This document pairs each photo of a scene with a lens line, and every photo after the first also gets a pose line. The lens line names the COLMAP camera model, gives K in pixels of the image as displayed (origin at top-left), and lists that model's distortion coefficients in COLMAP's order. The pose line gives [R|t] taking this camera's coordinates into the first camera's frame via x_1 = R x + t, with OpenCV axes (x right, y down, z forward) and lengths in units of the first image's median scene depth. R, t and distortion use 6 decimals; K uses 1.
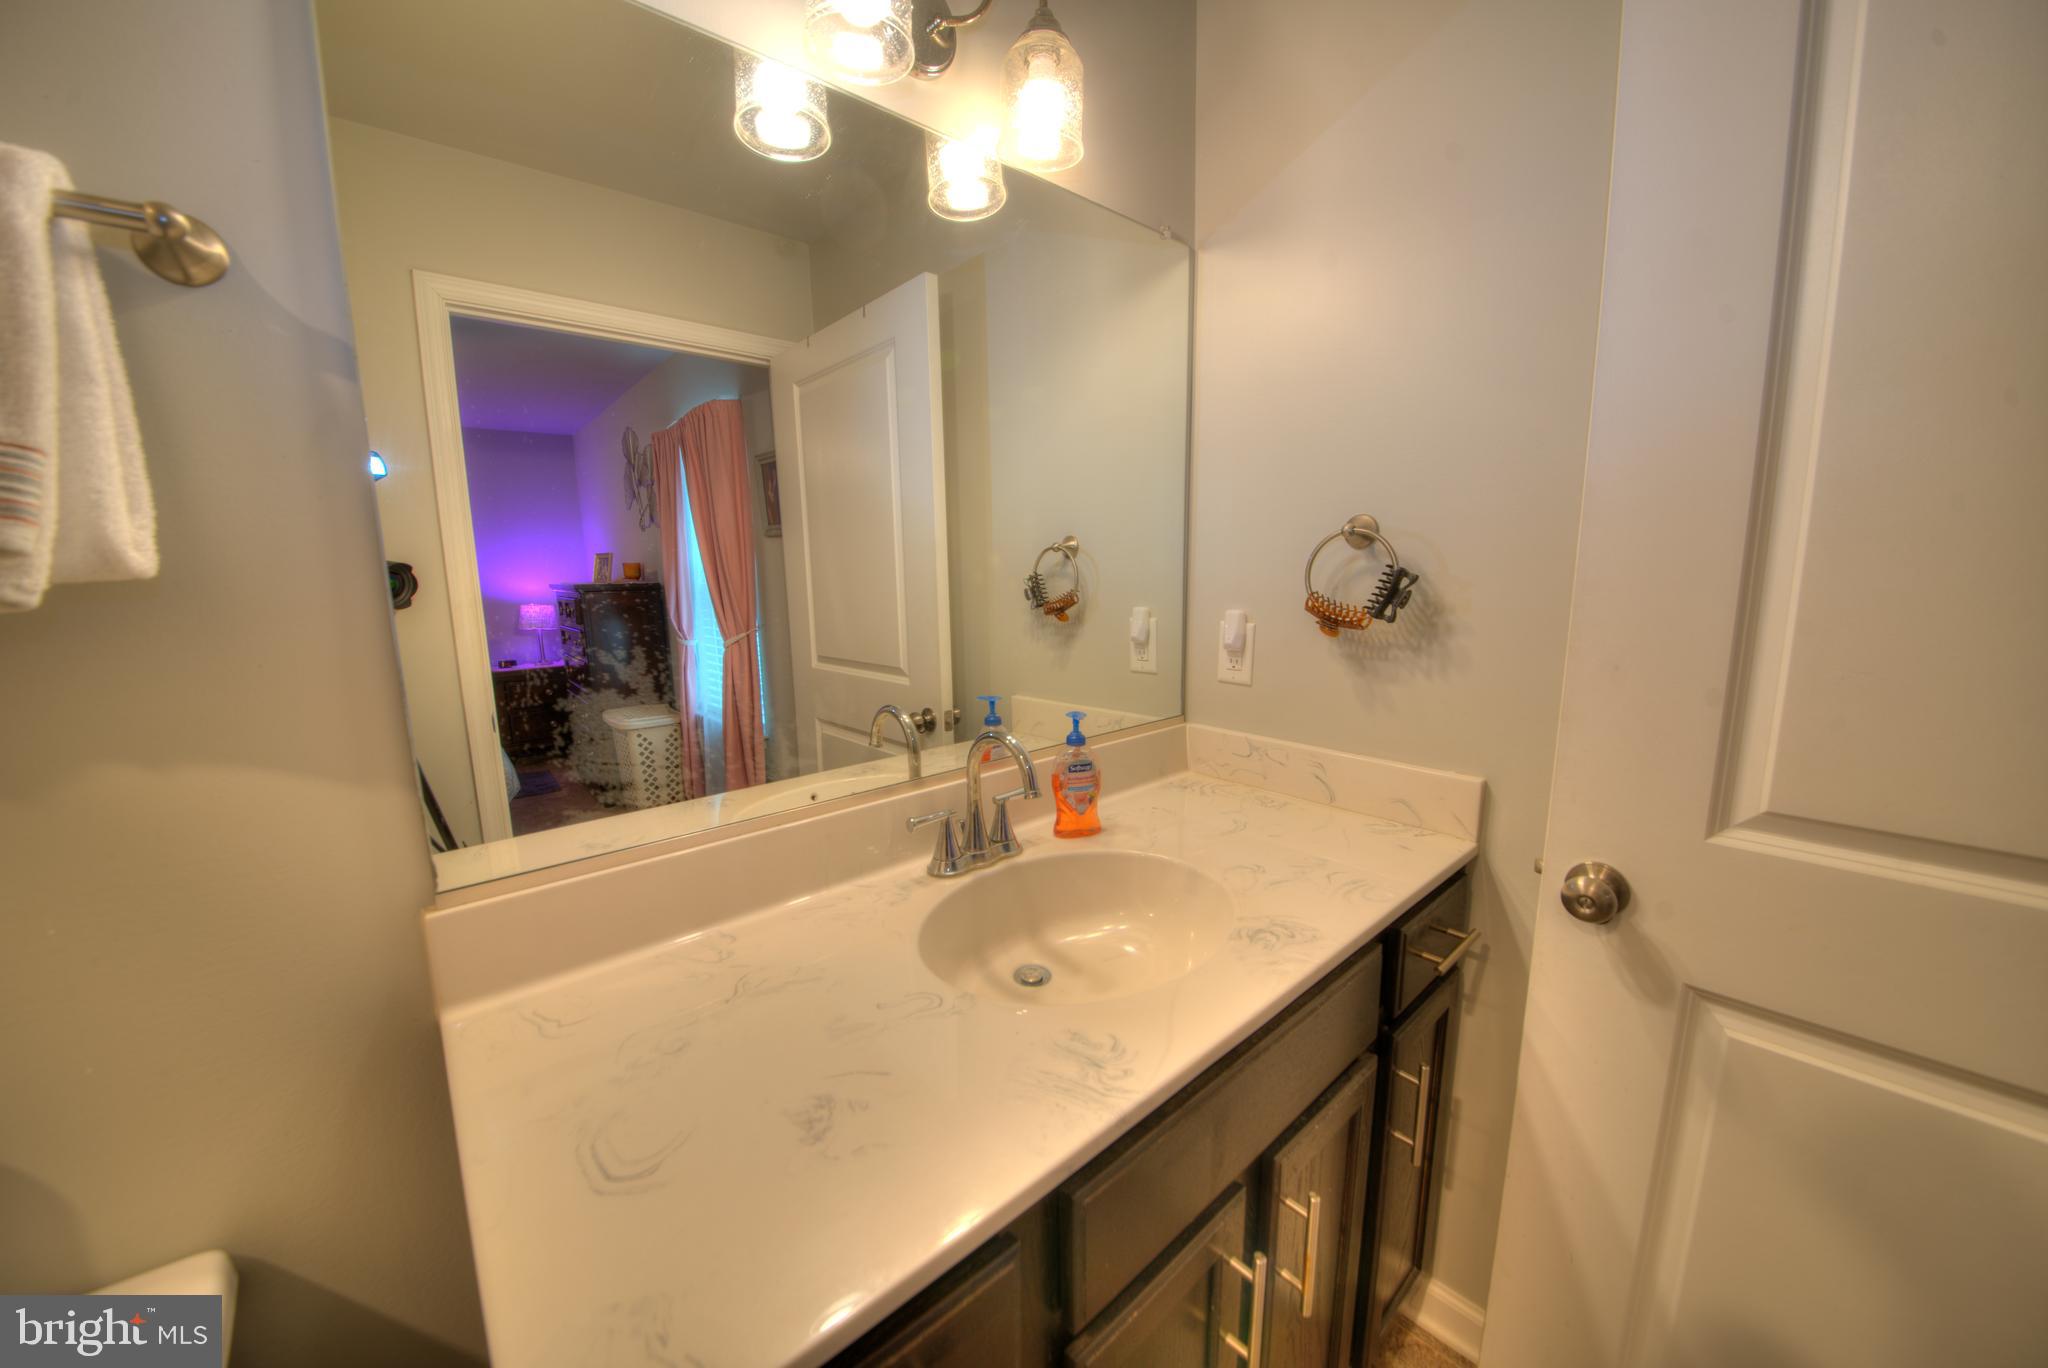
lens RADIAL K [[727.8, 0, 1024.0], [0, 727.8, 684.0], [0, 0, 1]] dist [0.001491, 0.000150]
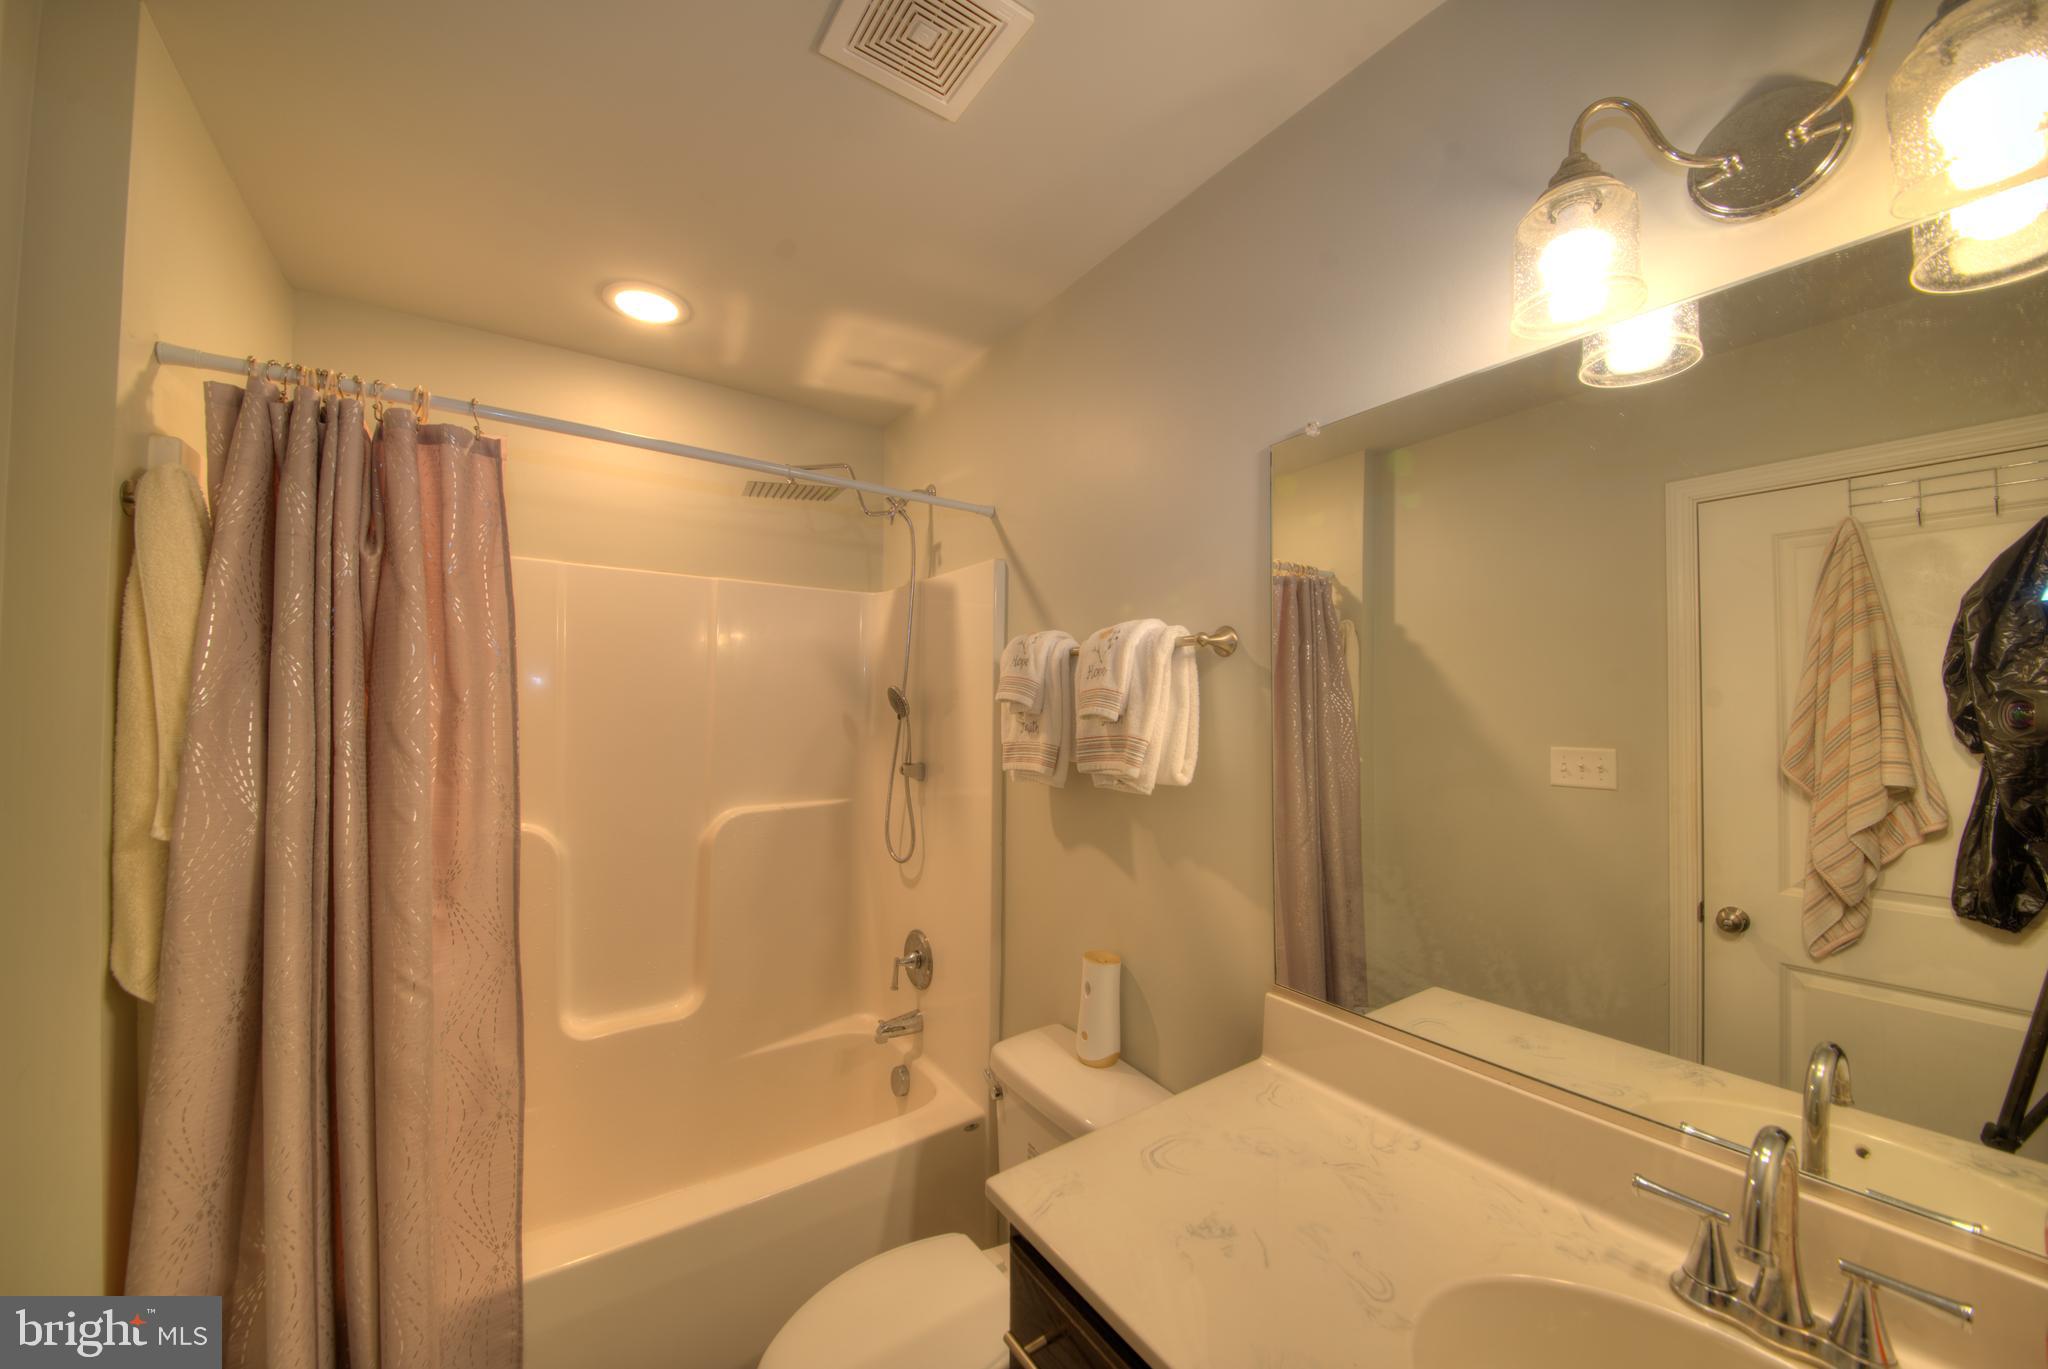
lens RADIAL K [[727.8, 0, 1024.0], [0, 727.8, 684.5], [0, 0, 1]] dist [0.001491, 0.000150]
pose [[-0.111129, -0.021585, -0.993572, 1.228403], [-0.157492, 0.987513, -0.003838, -0.381531], [0.981248, 0.156053, -0.113141, 0.715433]]
